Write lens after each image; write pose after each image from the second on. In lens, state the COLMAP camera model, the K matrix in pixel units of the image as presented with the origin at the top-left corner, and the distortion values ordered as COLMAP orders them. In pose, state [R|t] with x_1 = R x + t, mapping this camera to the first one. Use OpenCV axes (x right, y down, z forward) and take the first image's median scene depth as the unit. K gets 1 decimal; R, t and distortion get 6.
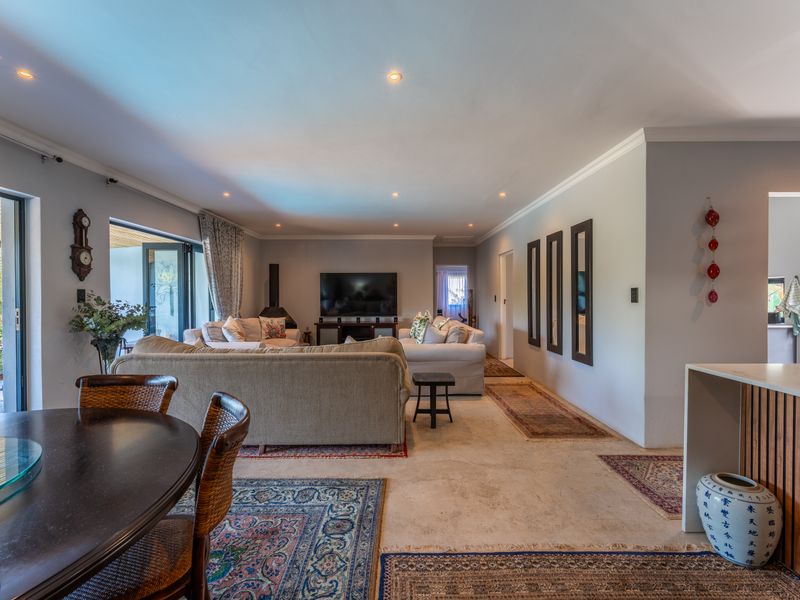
lens RADIAL K [[357.9, 0, 397.4], [0, 357.9, 297.9], [0, 0, 1]] dist [0.005117, -0.001054]
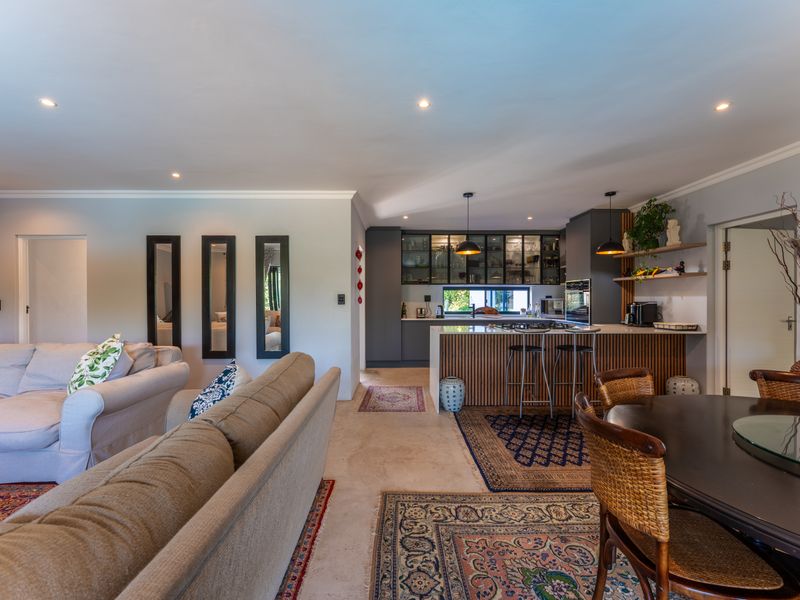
lens RADIAL K [[357.9, 0, 397.7], [0, 357.9, 299.9], [0, 0, 1]] dist [0.005117, -0.001054]
pose [[-0.006774, -0.000138, 0.999977, -0.796507], [0.010411, 0.999946, 0.000208, -0.002774], [-0.999923, 0.010412, -0.006772, 0.777881]]
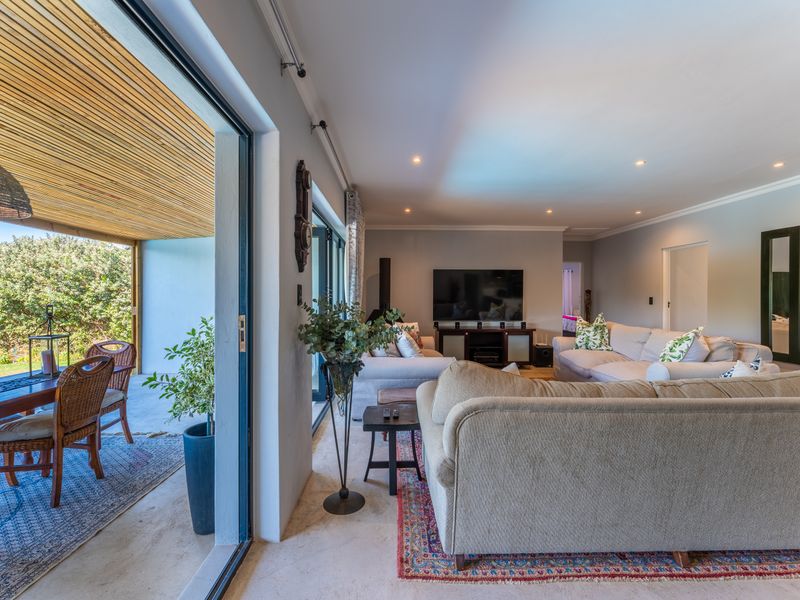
lens RADIAL K [[357.9, 0, 398.0], [0, 357.9, 297.3], [0, 0, 1]] dist [0.005117, -0.001054]
pose [[0.999745, 0.006999, 0.021469, -0.807514], [-0.006926, 0.999970, -0.003469, -0.000445], [-0.021493, 0.003320, 0.999763, 0.393767]]
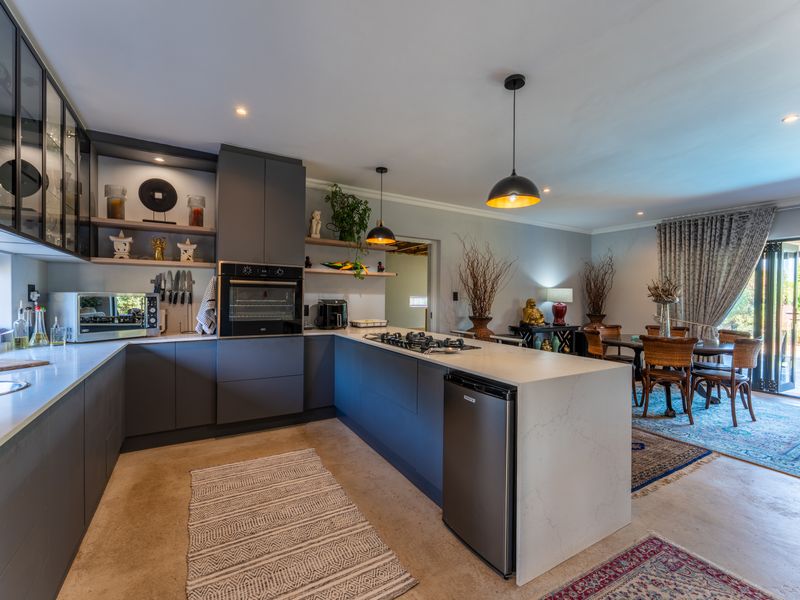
lens RADIAL K [[357.9, 0, 401.6], [0, 357.9, 299.7], [0, 0, 1]] dist [0.005117, -0.001054]
pose [[-0.859074, -0.001826, -0.511849, 1.218811], [-0.013152, 0.999742, 0.018508, -0.011682], [0.511683, 0.022631, -0.858876, 0.977015]]
